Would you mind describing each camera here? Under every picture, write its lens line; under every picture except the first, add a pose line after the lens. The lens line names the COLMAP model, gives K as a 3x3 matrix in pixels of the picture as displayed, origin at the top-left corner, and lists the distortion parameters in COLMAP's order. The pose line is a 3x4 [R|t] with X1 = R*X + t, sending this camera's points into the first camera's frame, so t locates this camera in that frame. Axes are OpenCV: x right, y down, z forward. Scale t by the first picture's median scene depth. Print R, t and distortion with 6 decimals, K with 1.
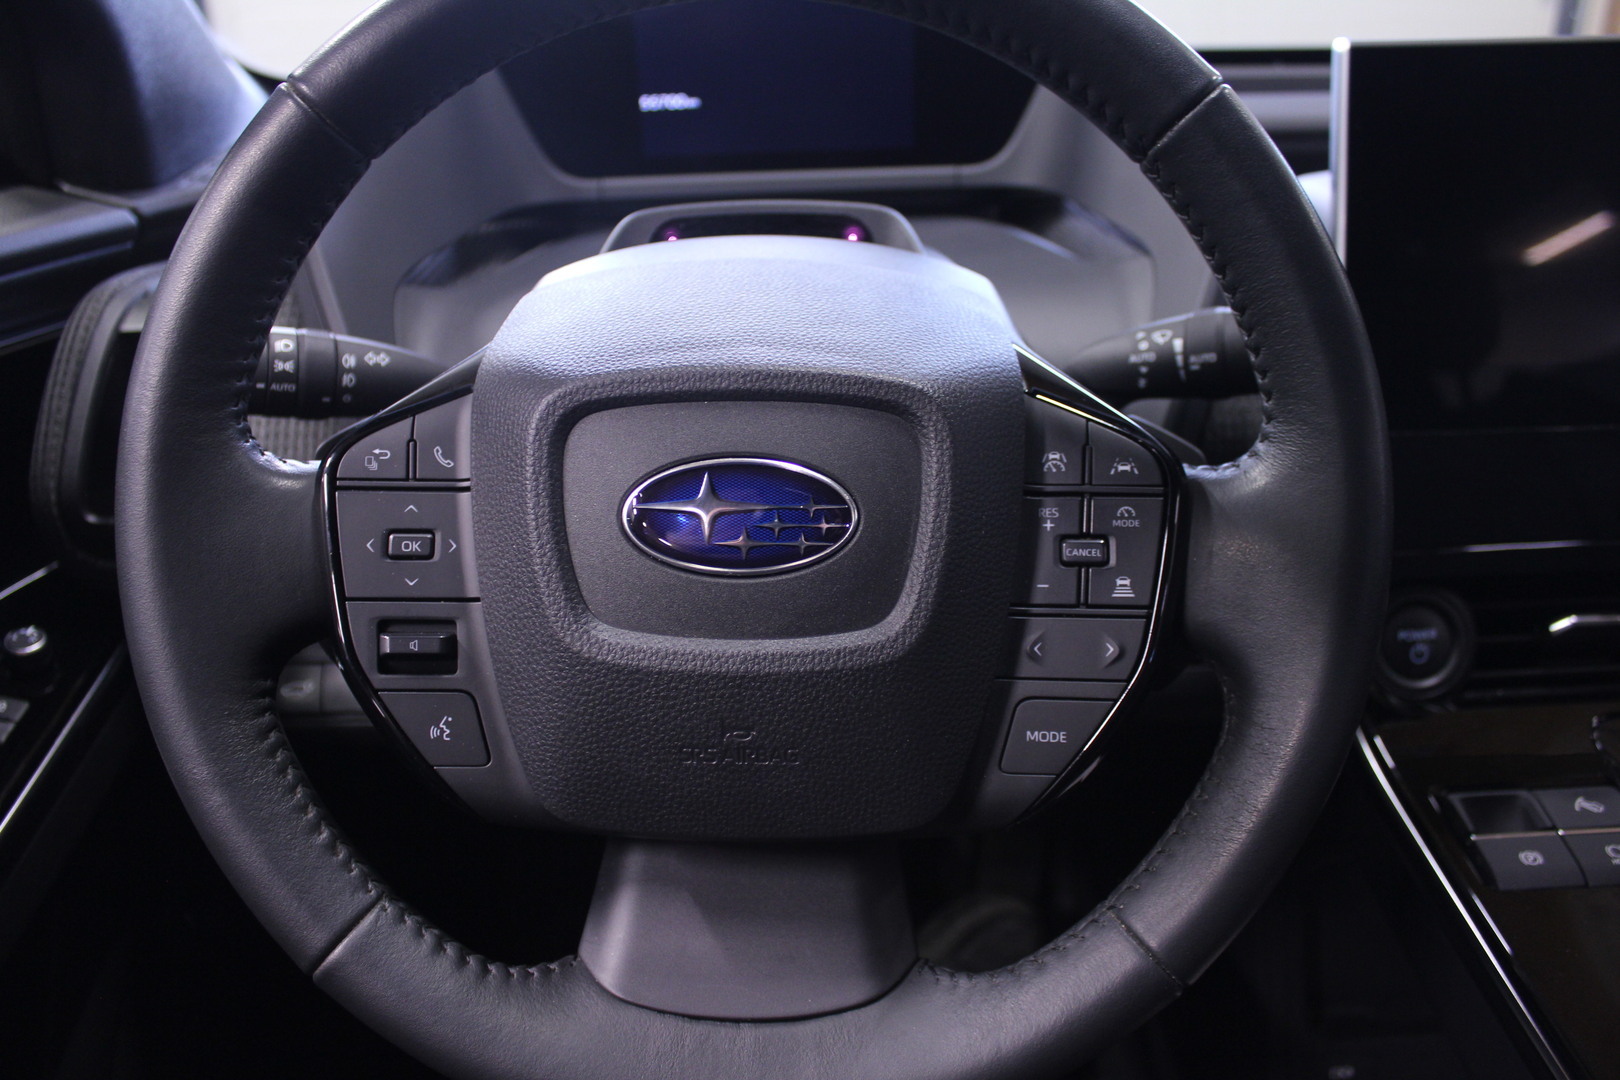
lens RADIAL K [[1325.2, 0, 811.1], [0, 1325.2, 516.4], [0, 0, 1]] dist [-0.180151, 0.130018]
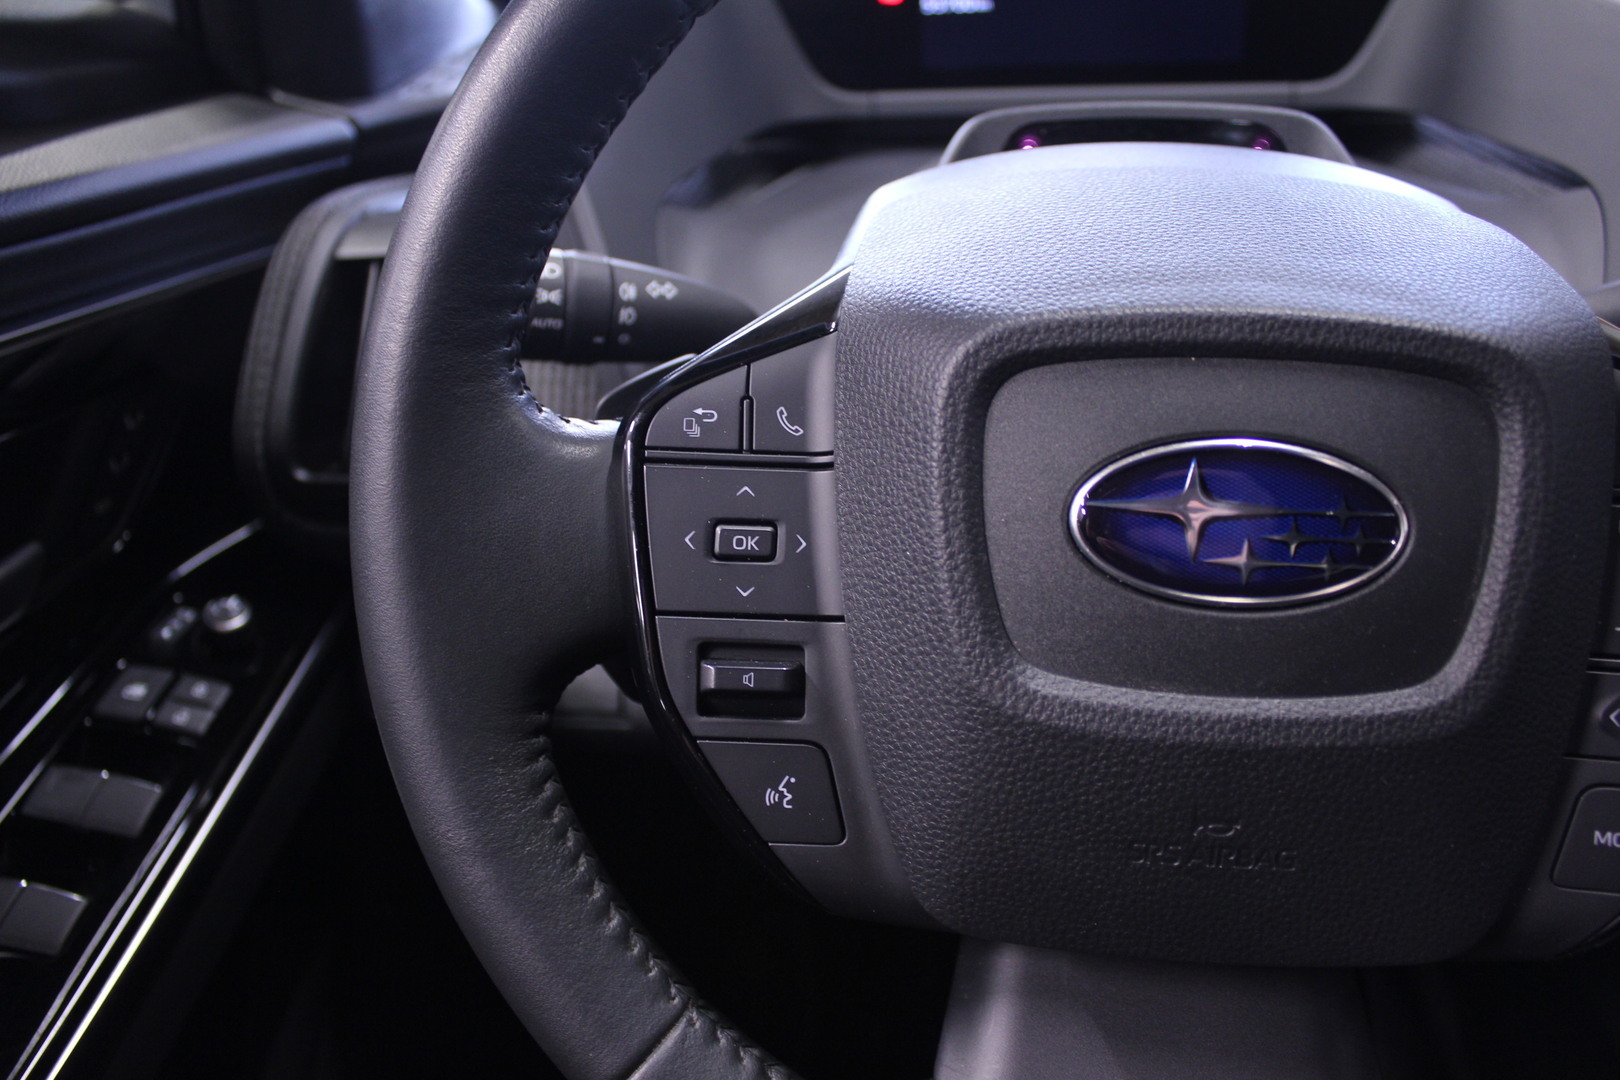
lens RADIAL K [[1325.2, 0, 811.1], [0, 1325.2, 516.4], [0, 0, 1]] dist [-0.180151, 0.130018]
pose [[0.991590, 0.034040, -0.124861, -0.184531], [-0.029347, 0.998799, 0.039234, -0.023025], [0.126046, -0.035240, 0.991398, 0.278149]]
